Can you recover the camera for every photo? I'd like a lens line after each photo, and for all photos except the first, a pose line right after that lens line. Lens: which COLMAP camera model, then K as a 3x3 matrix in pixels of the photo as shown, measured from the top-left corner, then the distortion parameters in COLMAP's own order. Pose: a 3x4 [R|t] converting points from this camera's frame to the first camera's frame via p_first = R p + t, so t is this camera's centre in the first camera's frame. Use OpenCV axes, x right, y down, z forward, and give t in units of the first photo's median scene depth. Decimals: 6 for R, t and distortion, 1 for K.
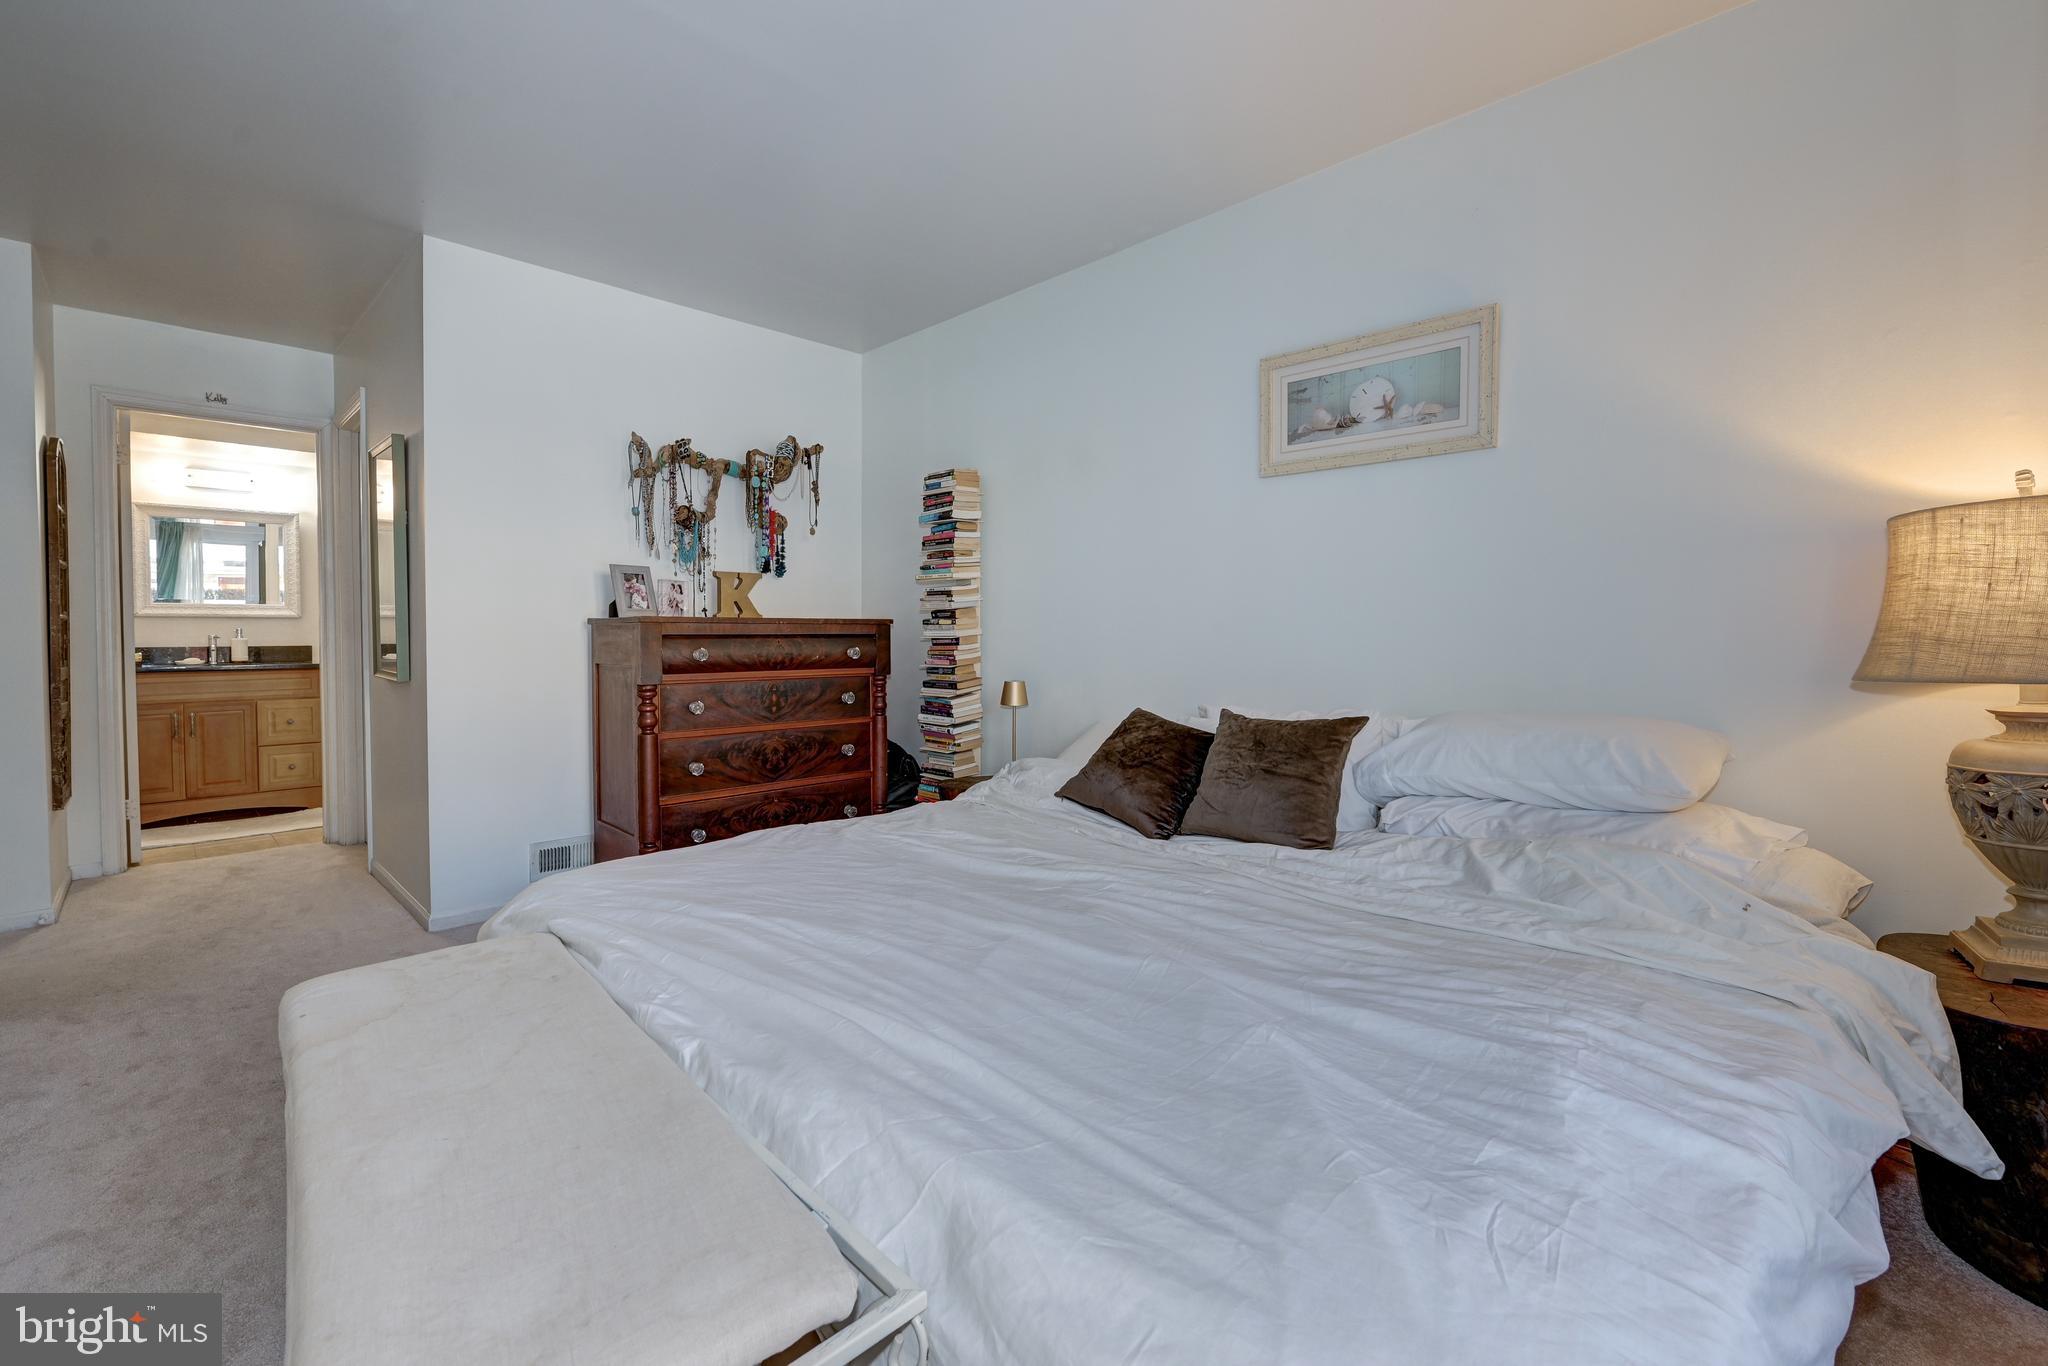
lens RADIAL K [[841.7, 0, 1031.2], [0, 841.7, 641.1], [0, 0, 1]] dist [0.000091, 0.000029]
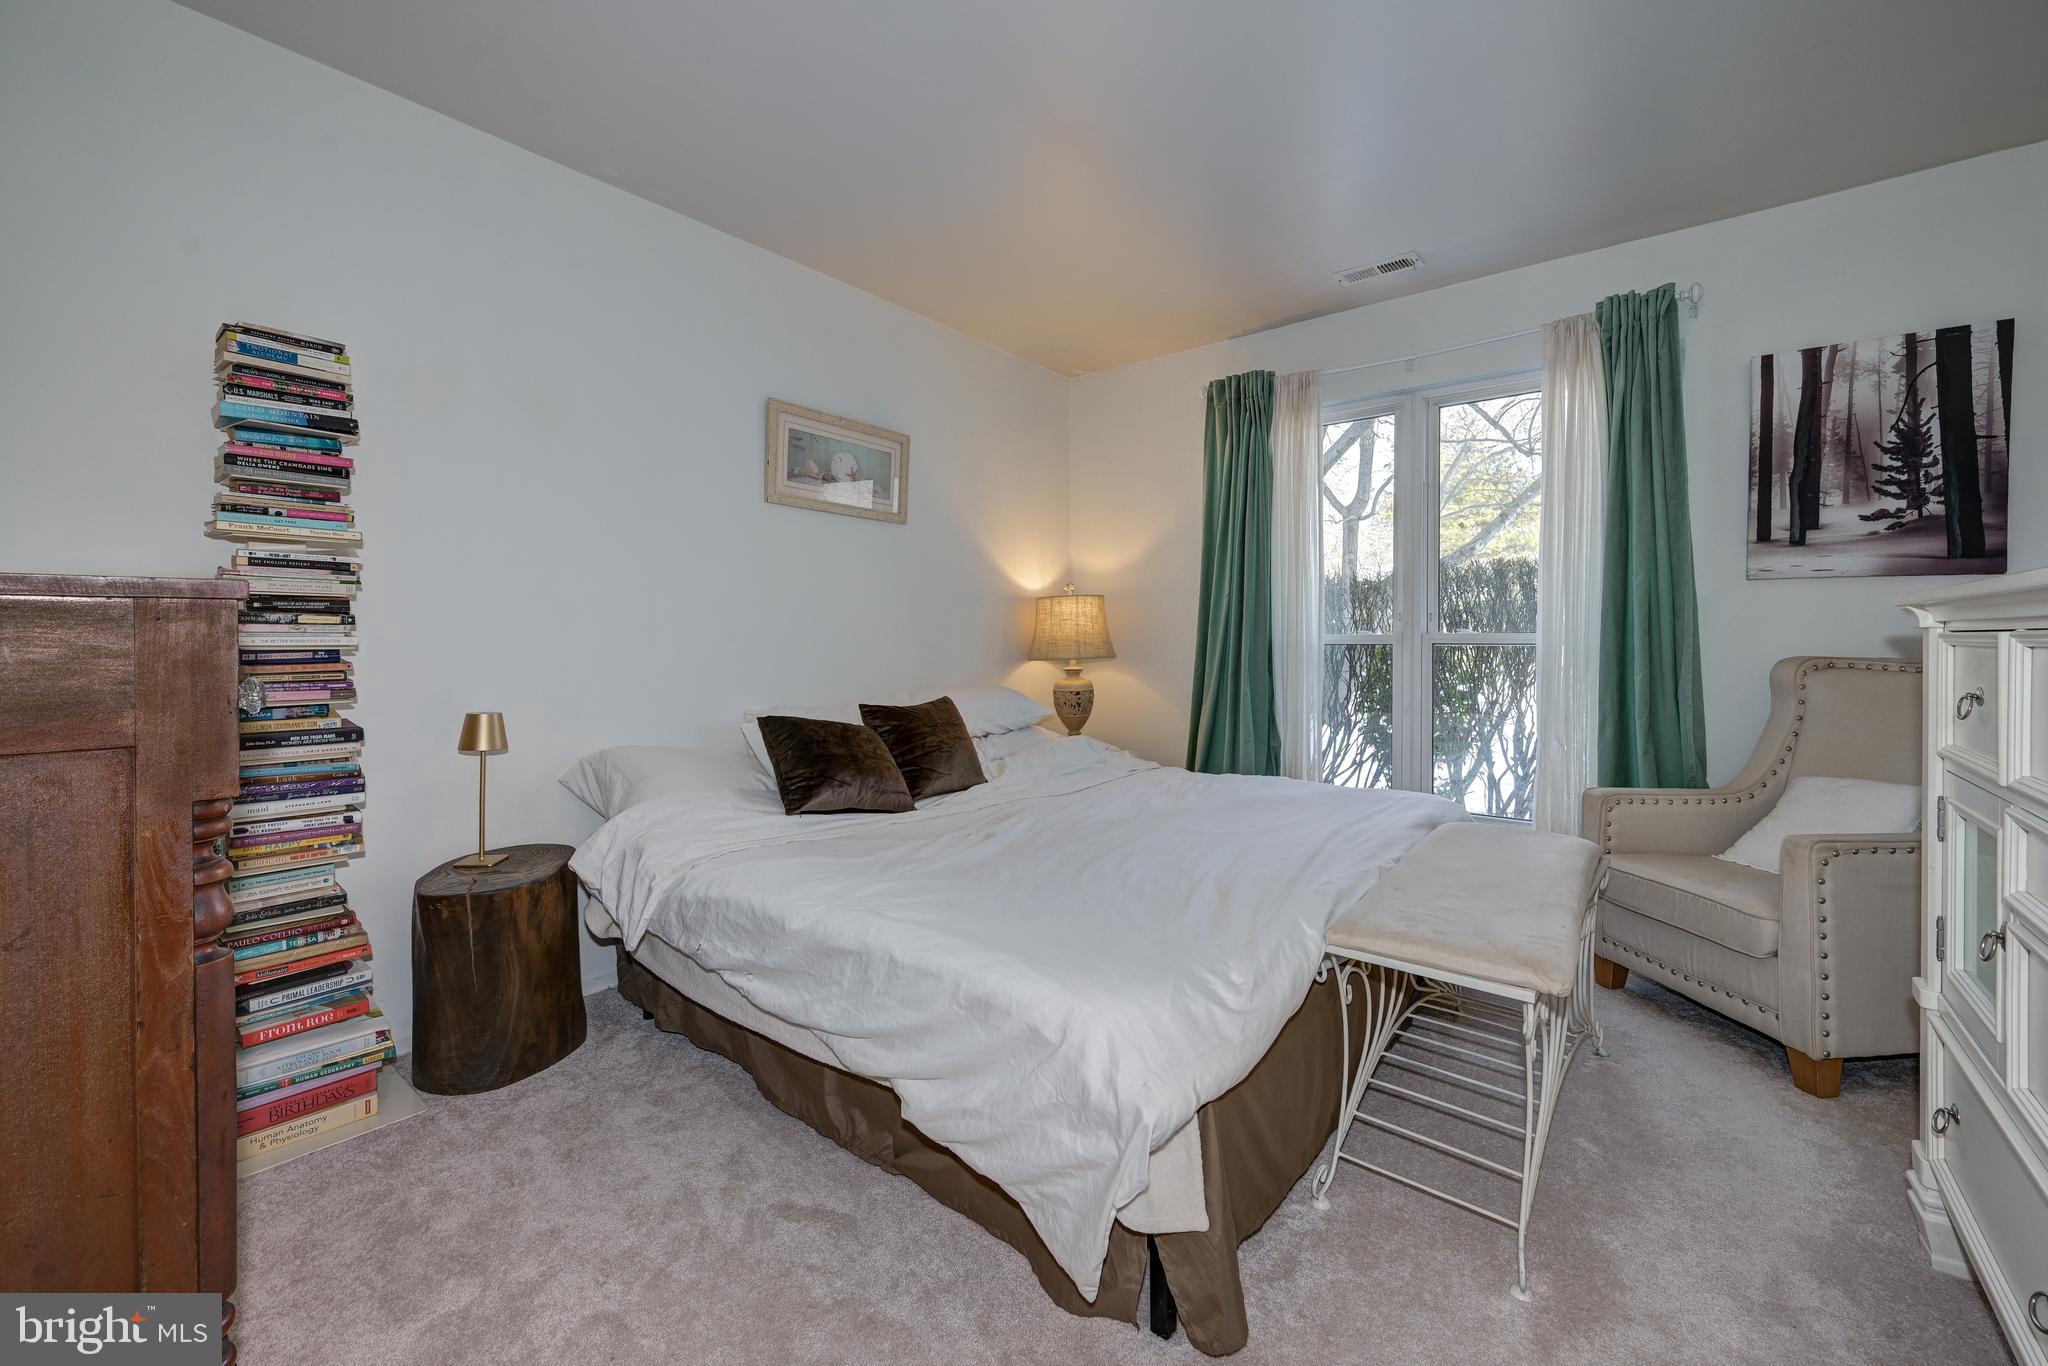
lens RADIAL K [[841.7, 0, 1031.2], [0, 841.7, 641.1], [0, 0, 1]] dist [0.000091, 0.000029]
pose [[-0.103125, 0.006241, 0.994649, -0.885471], [0.015802, 0.999864, -0.004635, 0.000881], [-0.994543, 0.015239, -0.103210, 0.781883]]
